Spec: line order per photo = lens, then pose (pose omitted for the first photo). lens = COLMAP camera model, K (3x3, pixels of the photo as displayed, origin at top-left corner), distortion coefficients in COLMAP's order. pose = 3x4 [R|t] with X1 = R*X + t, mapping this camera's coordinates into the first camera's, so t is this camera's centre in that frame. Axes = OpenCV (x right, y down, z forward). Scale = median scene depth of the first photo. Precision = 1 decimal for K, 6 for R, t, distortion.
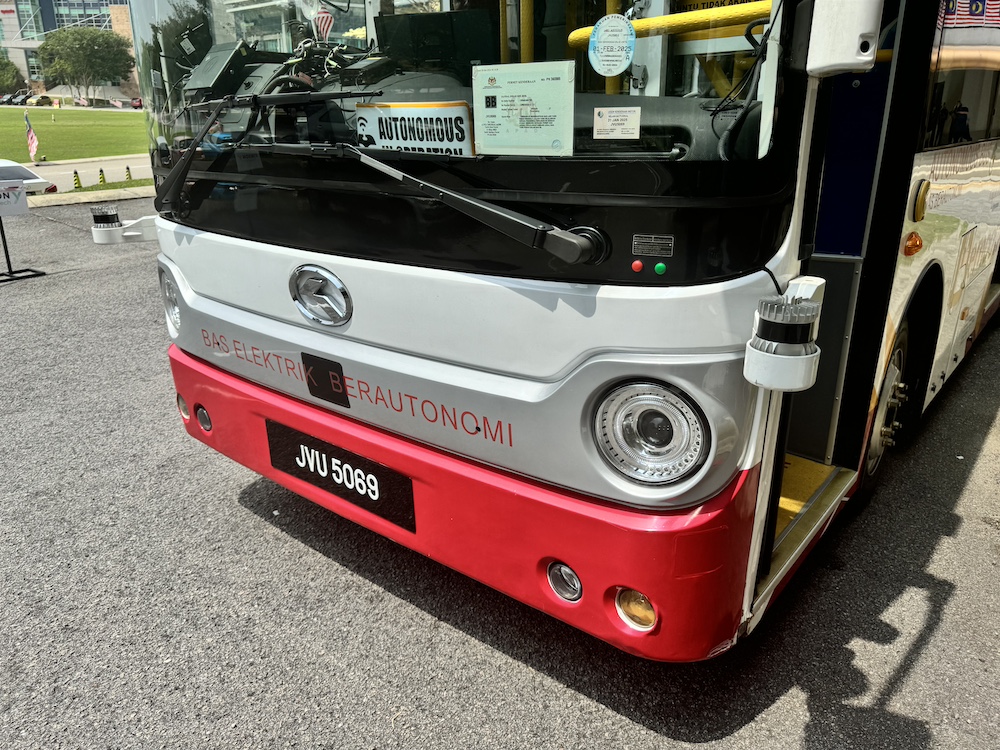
lens RADIAL K [[708.0, 0, 504.2], [0, 708.0, 379.3], [0, 0, 1]] dist [0.036632, -0.024396]
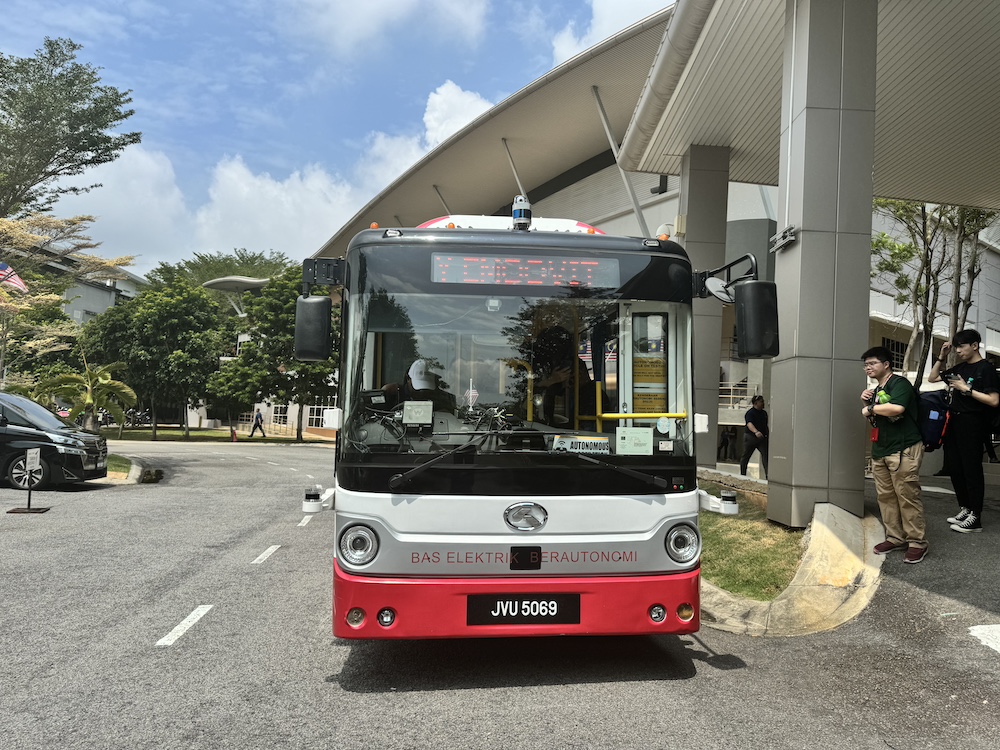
lens RADIAL K [[708.0, 0, 499.3], [0, 708.0, 370.6], [0, 0, 1]] dist [0.036632, -0.024396]
pose [[0.706429, 0.069190, 0.704394, -1.796869], [0.214272, 0.927604, -0.306005, 0.108948], [-0.674571, 0.367102, 0.640460, -0.483193]]
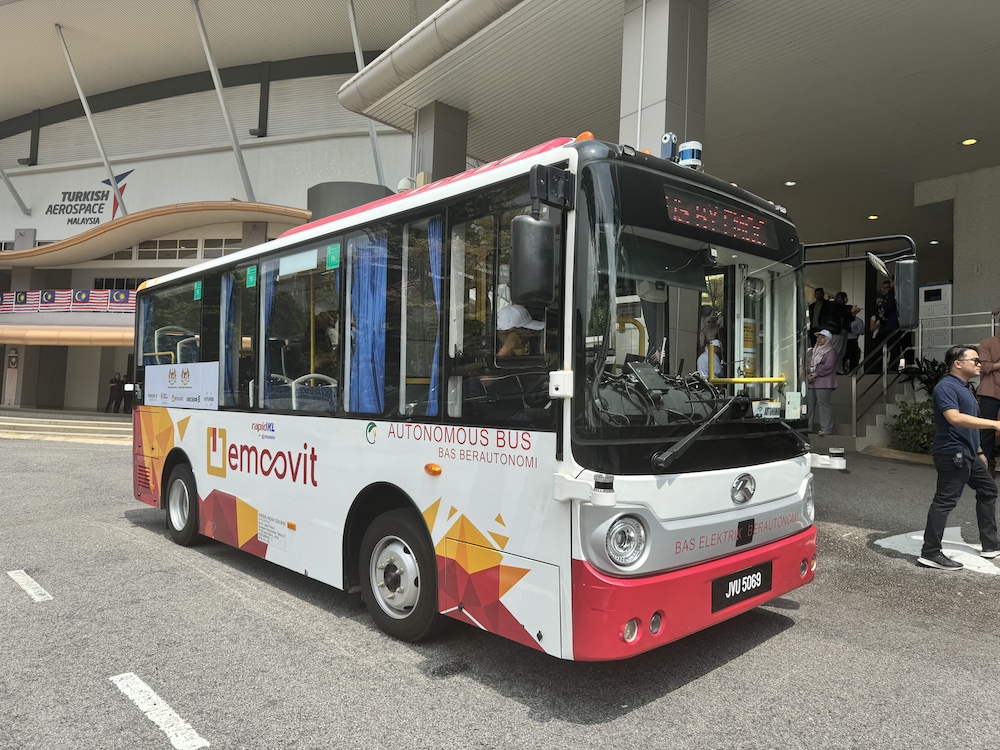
lens RADIAL K [[708.0, 0, 497.5], [0, 708.0, 372.9], [0, 0, 1]] dist [0.036632, -0.024396]
pose [[0.122605, 0.031848, 0.991944, -2.280329], [0.311636, 0.947697, -0.068946, -0.490145], [-0.942258, 0.317579, 0.106268, 1.283324]]
